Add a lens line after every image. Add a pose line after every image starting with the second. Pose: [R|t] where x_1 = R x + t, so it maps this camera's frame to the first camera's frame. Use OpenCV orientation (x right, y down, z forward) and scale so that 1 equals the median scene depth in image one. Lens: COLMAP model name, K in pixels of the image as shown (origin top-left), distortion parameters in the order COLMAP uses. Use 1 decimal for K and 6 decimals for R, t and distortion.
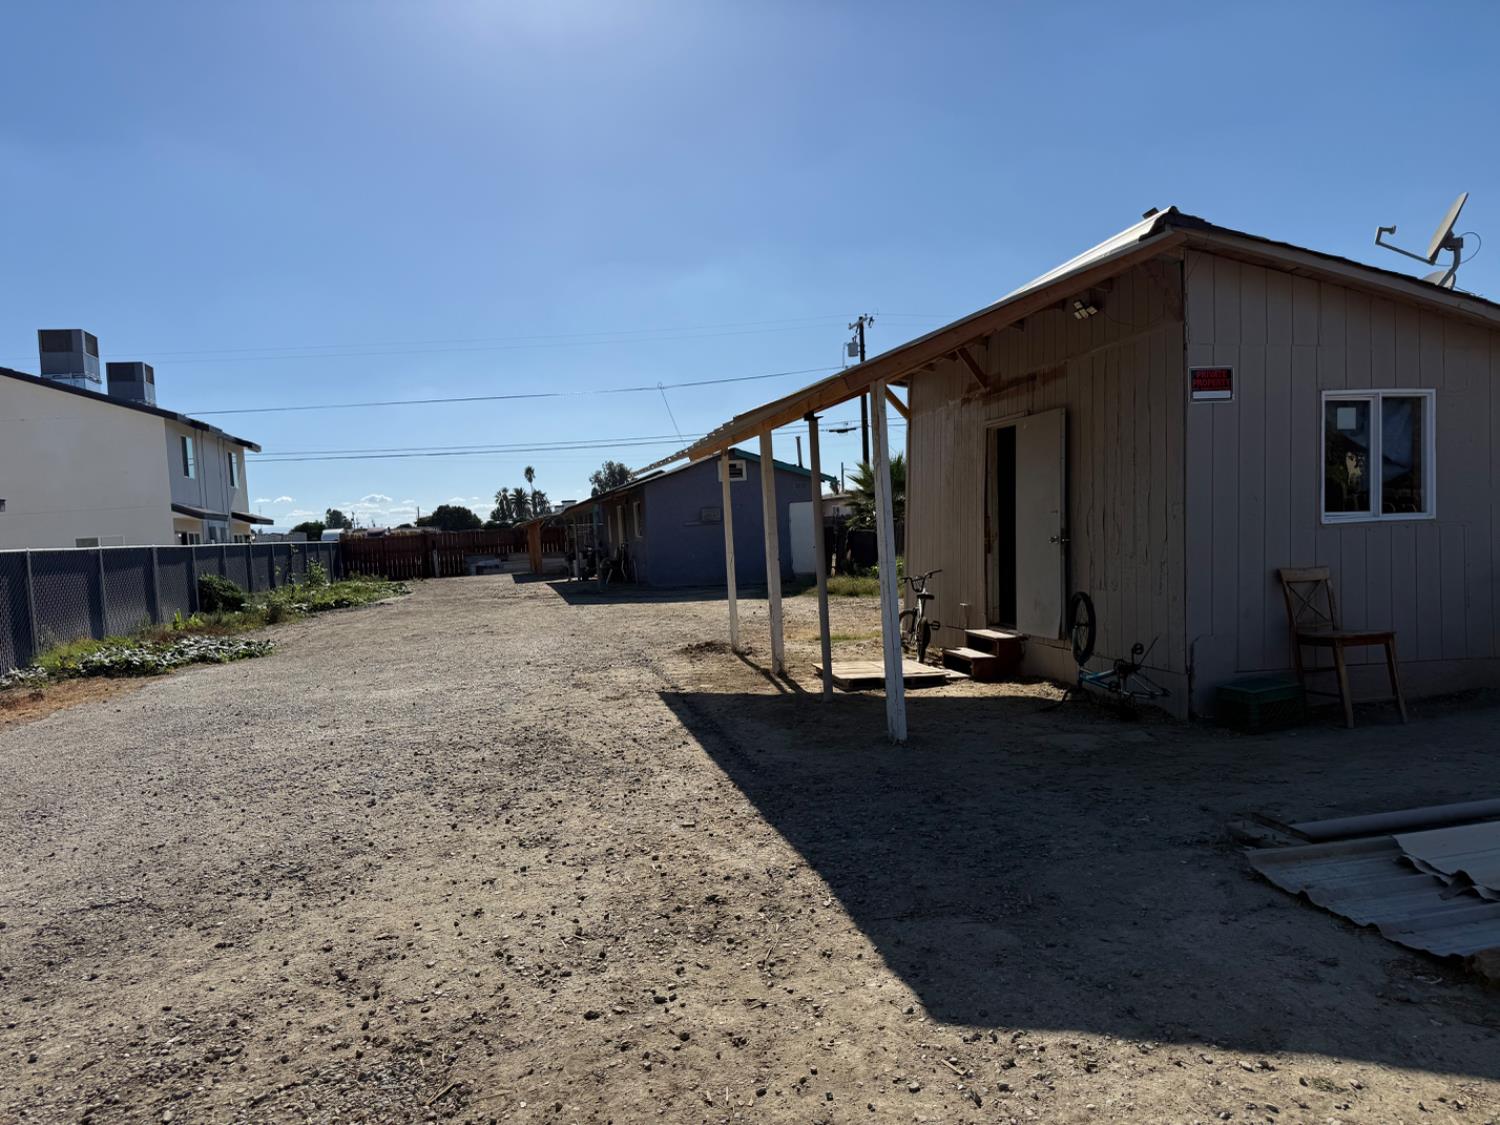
lens RADIAL K [[1067.5, 0, 790.4], [0, 1067.5, 562.9], [0, 0, 1]] dist [0.021981, -0.023184]
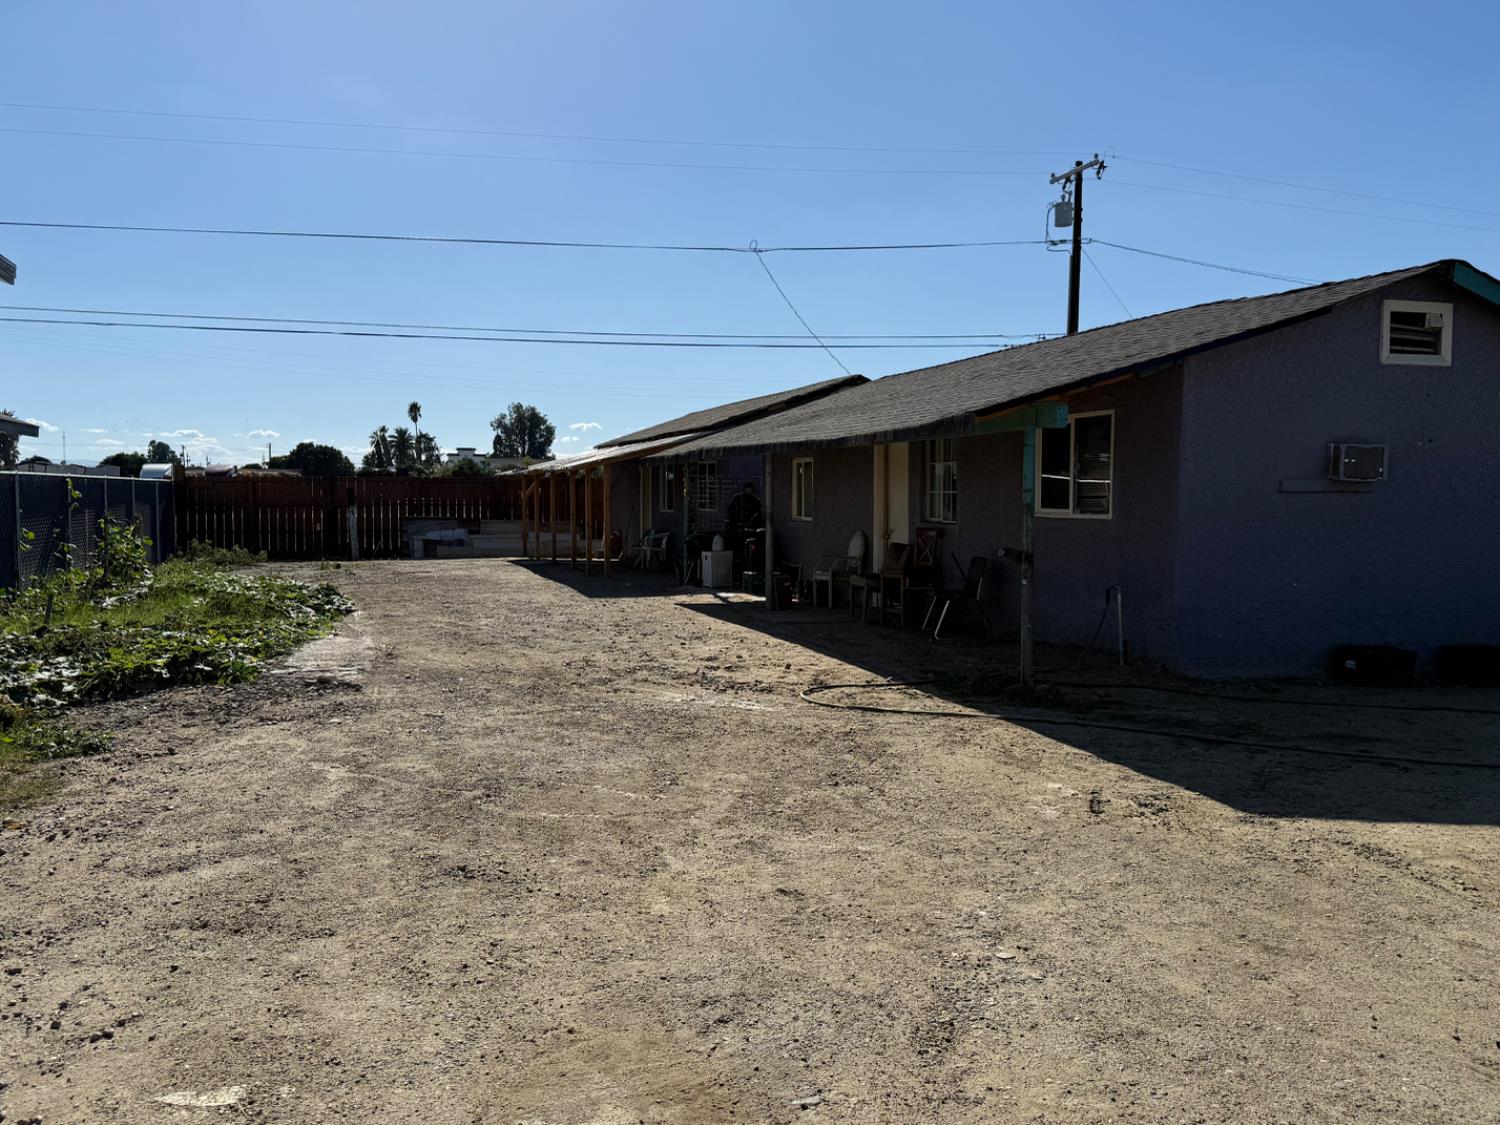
lens RADIAL K [[1234.7, 0, 767.4], [0, 1234.7, 557.5], [0, 0, 1]] dist [0.048443, -0.056504]
pose [[0.996707, 0.059242, 0.055373, -0.756757], [-0.059955, 0.998137, 0.011315, -0.030342], [-0.054600, -0.014598, 0.998402, 1.741209]]
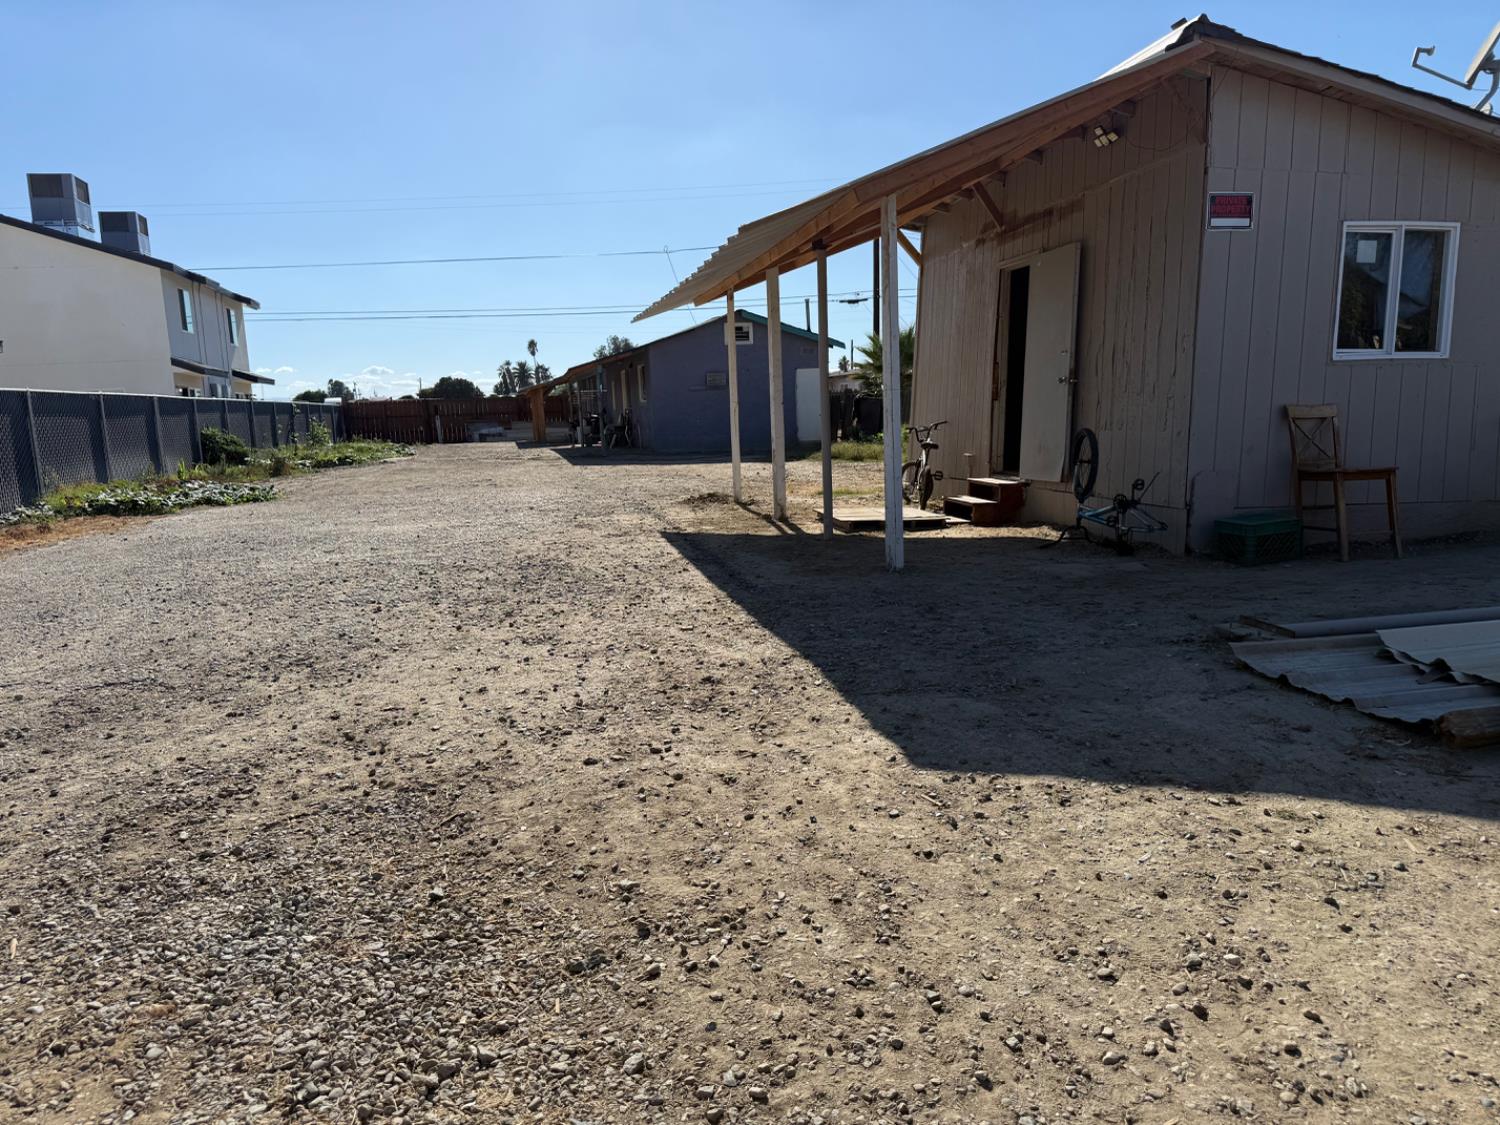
lens RADIAL K [[1068.8, 0, 790.2], [0, 1068.8, 564.6], [0, 0, 1]] dist [0.025212, -0.028173]
pose [[0.999697, 0.024420, -0.003051, 0.003030], [-0.023938, 0.993666, 0.109799, 0.039638], [0.005713, -0.109693, 0.993949, -0.004348]]
